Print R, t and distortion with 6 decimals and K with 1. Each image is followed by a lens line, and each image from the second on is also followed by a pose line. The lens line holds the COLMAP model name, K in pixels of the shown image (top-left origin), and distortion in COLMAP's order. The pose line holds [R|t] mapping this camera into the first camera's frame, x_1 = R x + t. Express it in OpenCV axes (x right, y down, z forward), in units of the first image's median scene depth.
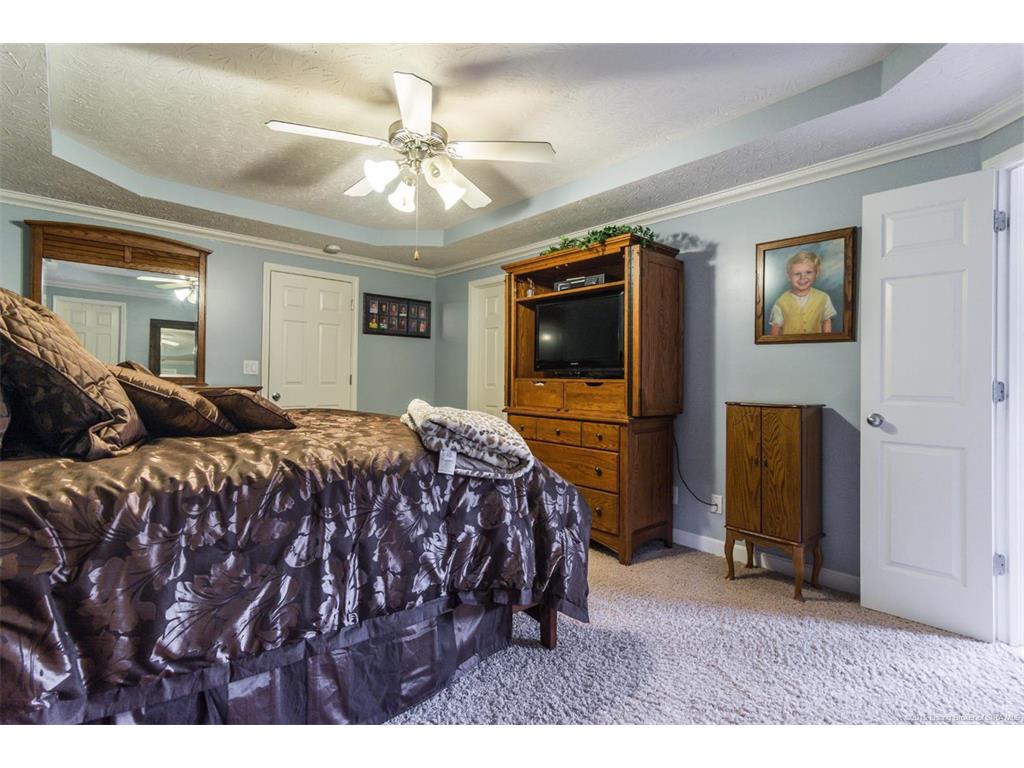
lens RADIAL K [[486.0, 0, 512.7], [0, 486.0, 377.4], [0, 0, 1]] dist [0.021806, -0.000116]
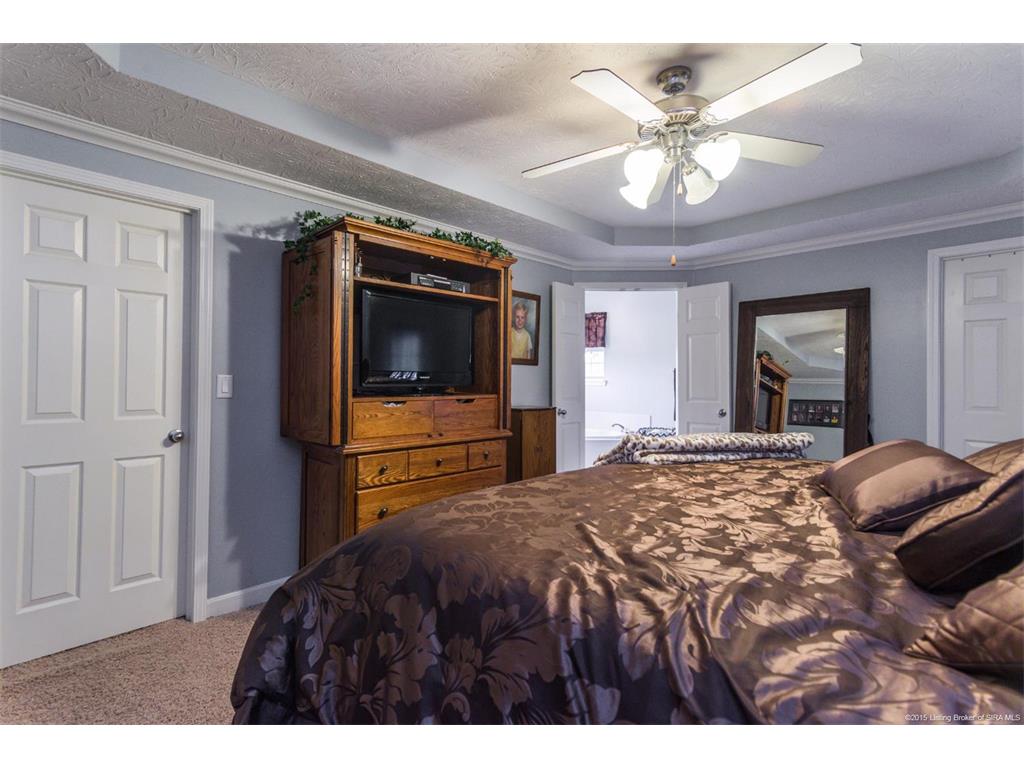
lens RADIAL K [[486.0, 0, 512.8], [0, 486.0, 380.5], [0, 0, 1]] dist [0.021806, -0.000116]
pose [[-0.032131, -0.011354, 0.999419, -0.767410], [-0.003846, 0.999929, 0.011236, -0.035831], [-0.999476, -0.003483, -0.032173, 0.957210]]
